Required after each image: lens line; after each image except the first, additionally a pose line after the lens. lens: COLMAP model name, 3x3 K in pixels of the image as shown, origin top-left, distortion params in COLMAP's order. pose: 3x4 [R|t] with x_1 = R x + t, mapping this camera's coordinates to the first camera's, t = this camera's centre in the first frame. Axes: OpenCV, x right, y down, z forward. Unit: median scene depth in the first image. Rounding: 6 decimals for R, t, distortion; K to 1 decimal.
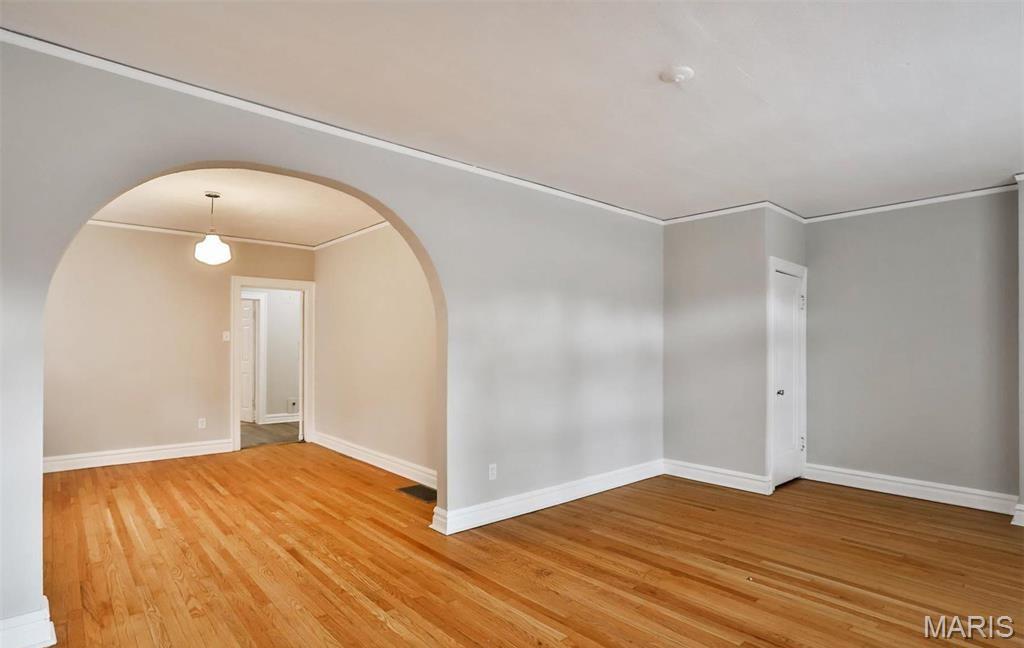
lens RADIAL K [[544.0, 0, 507.2], [0, 544.0, 337.2], [0, 0, 1]] dist [-0.035496, 0.025431]
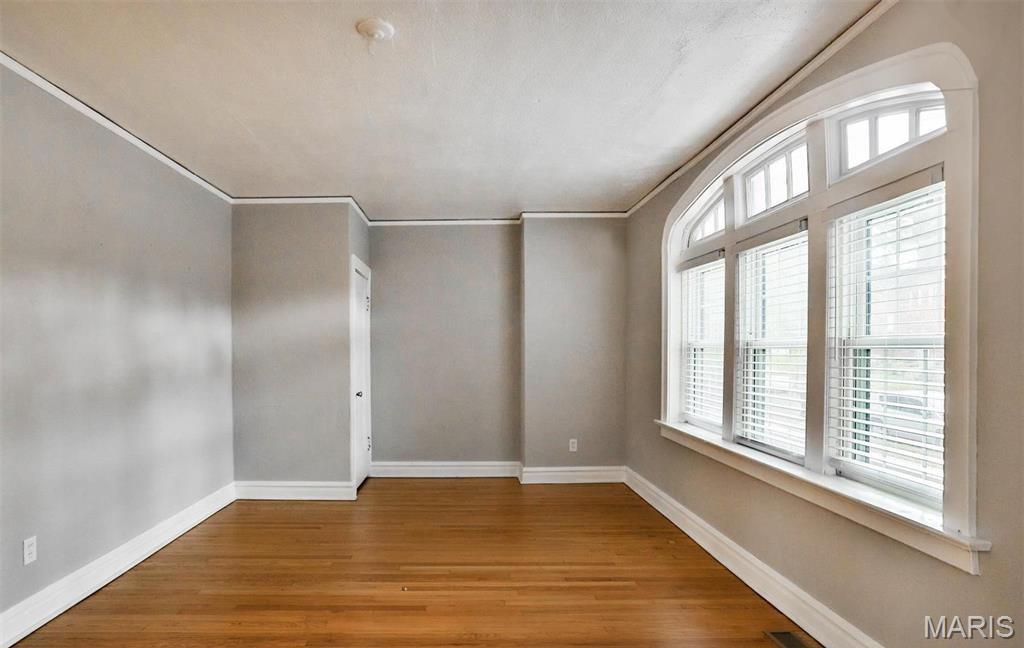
lens RADIAL K [[577.9, 0, 486.0], [0, 577.9, 357.8], [0, 0, 1]] dist [-0.025932, 0.005129]
pose [[0.662814, -0.022078, 0.748459, -0.164688], [-0.004025, 0.999446, 0.033046, -0.000766], [-0.748773, -0.024916, 0.662358, 0.164858]]
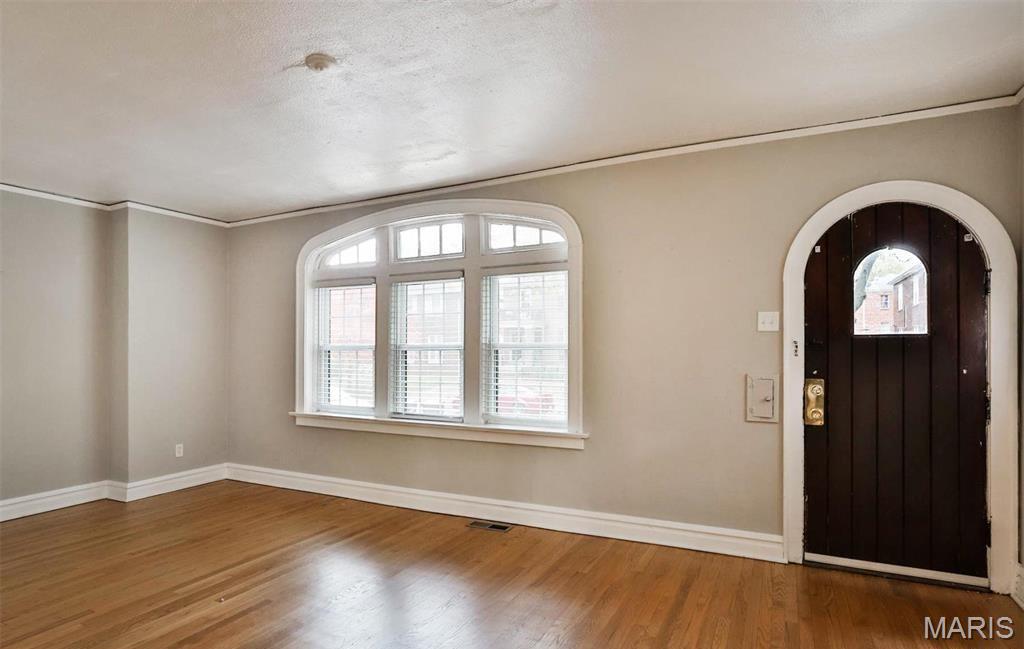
lens RADIAL K [[544.0, 0, 514.2], [0, 544.0, 344.6], [0, 0, 1]] dist [-0.035496, 0.025431]
pose [[-0.356210, 0.000448, 0.934406, -0.459059], [-0.012672, 0.999906, -0.005311, 0.003262], [-0.934320, -0.013733, -0.356170, 0.659463]]
